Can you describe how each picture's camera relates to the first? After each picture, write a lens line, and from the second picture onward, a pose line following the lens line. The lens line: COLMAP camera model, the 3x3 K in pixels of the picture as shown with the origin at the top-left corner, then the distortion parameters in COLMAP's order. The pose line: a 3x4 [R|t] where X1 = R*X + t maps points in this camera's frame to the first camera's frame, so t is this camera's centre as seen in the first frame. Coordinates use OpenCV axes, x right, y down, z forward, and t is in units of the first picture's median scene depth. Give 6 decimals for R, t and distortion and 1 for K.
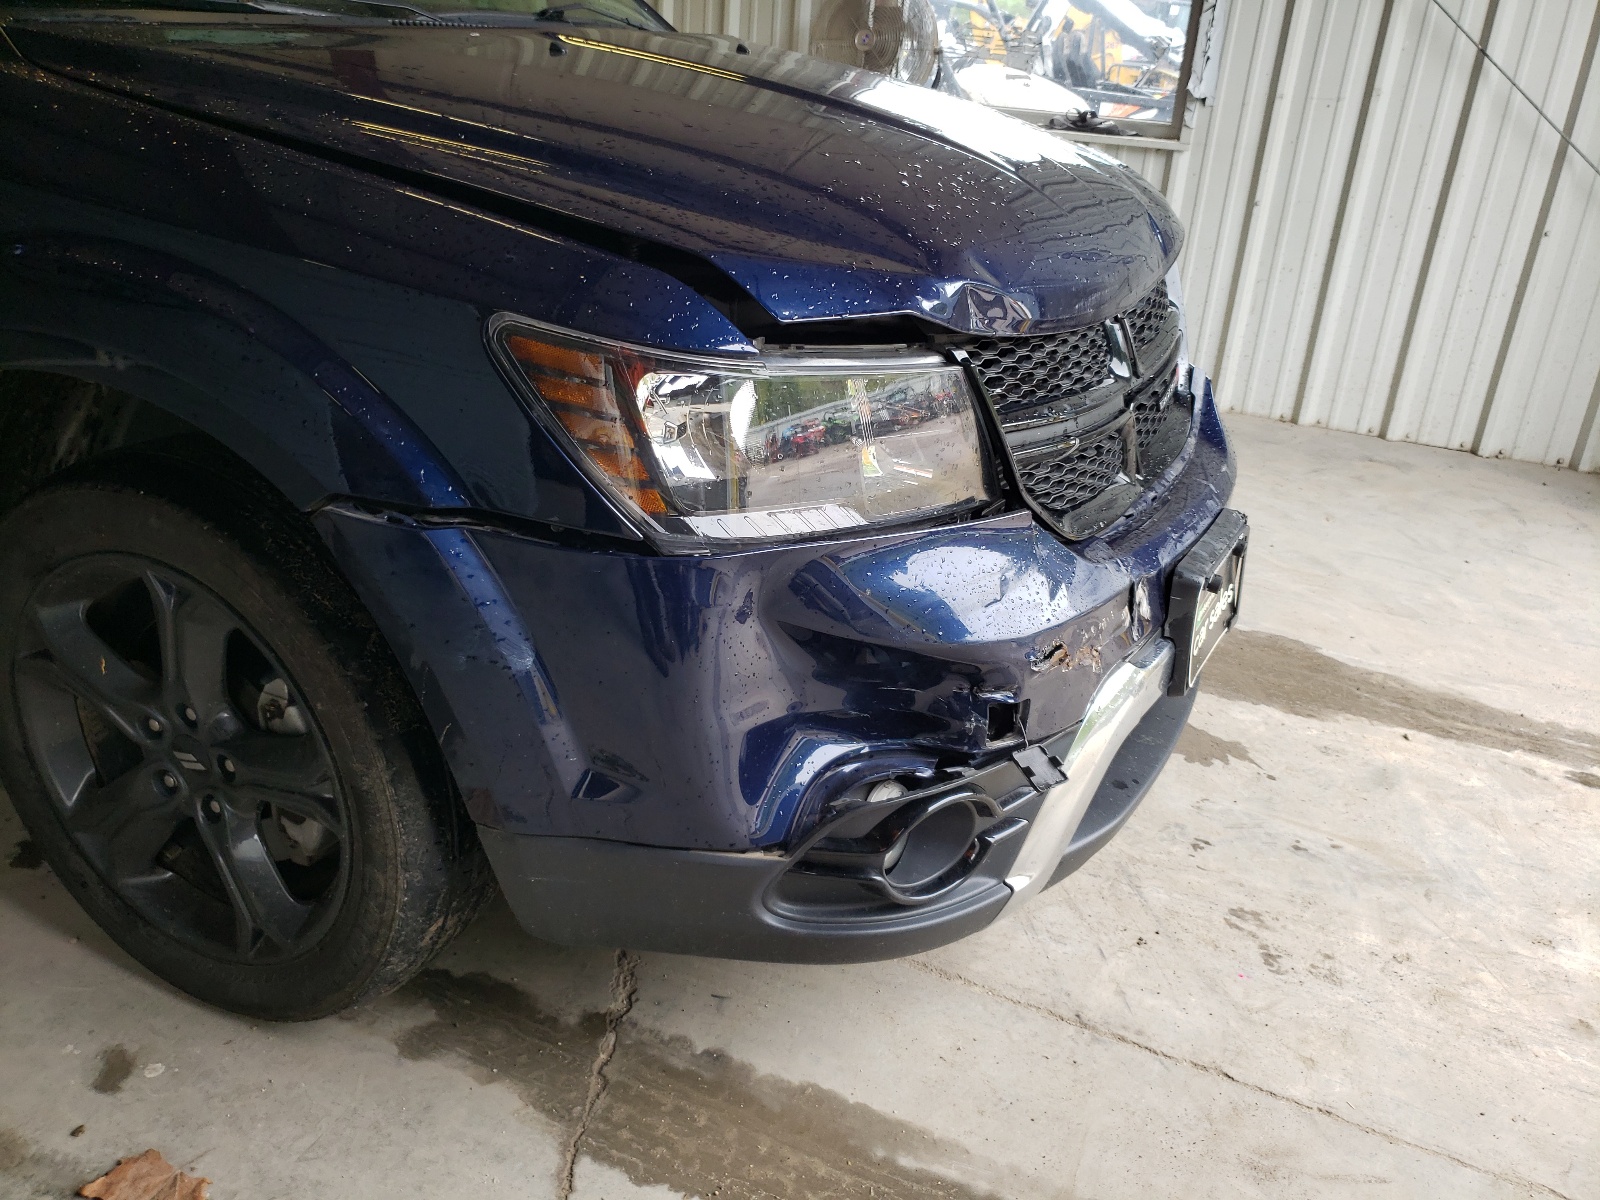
lens RADIAL K [[1287.4, 0, 801.3], [0, 1287.4, 564.4], [0, 0, 1]] dist [-0.005581, 0.033579]
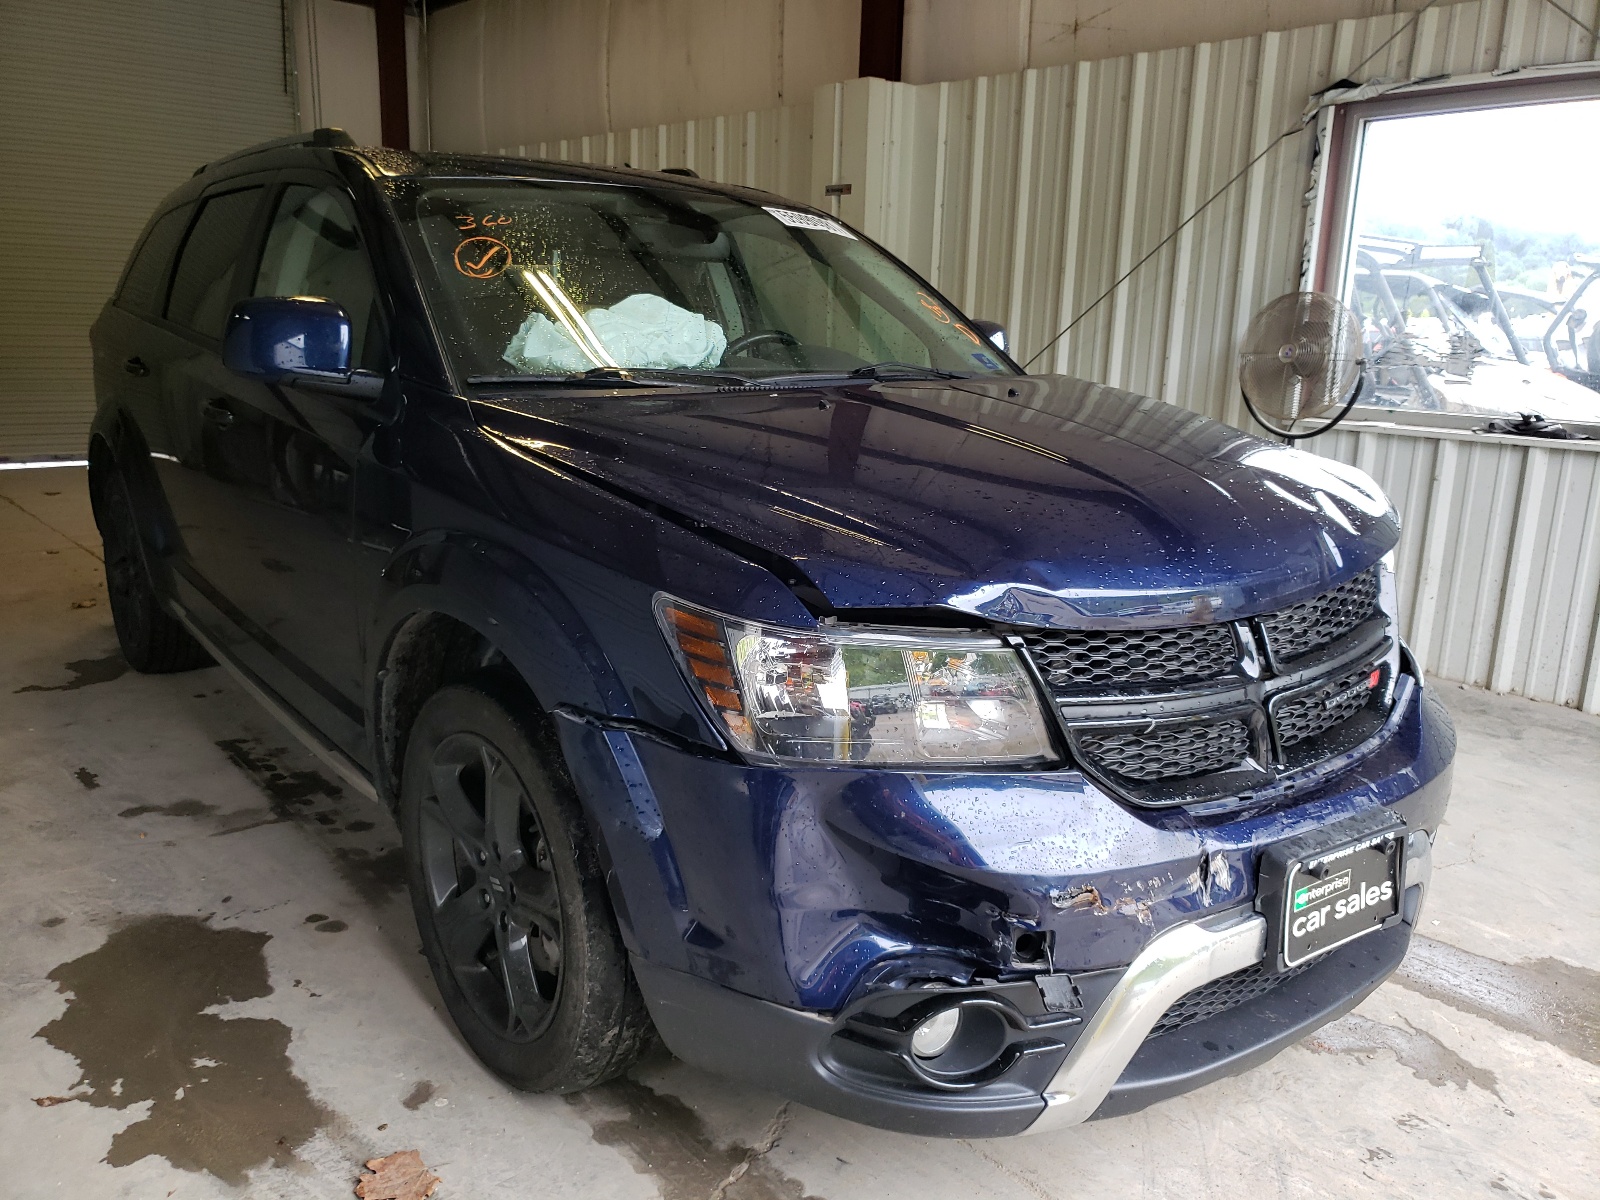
lens RADIAL K [[1305.4, 0, 800.0], [0, 1305.4, 600.0], [0, 0, 1]] dist [0.003559, 0.005163]
pose [[0.898090, 0.054268, -0.436451, 0.456131], [-0.132809, 0.979495, -0.151494, 0.018804], [0.419280, 0.194020, 0.886882, -0.213134]]
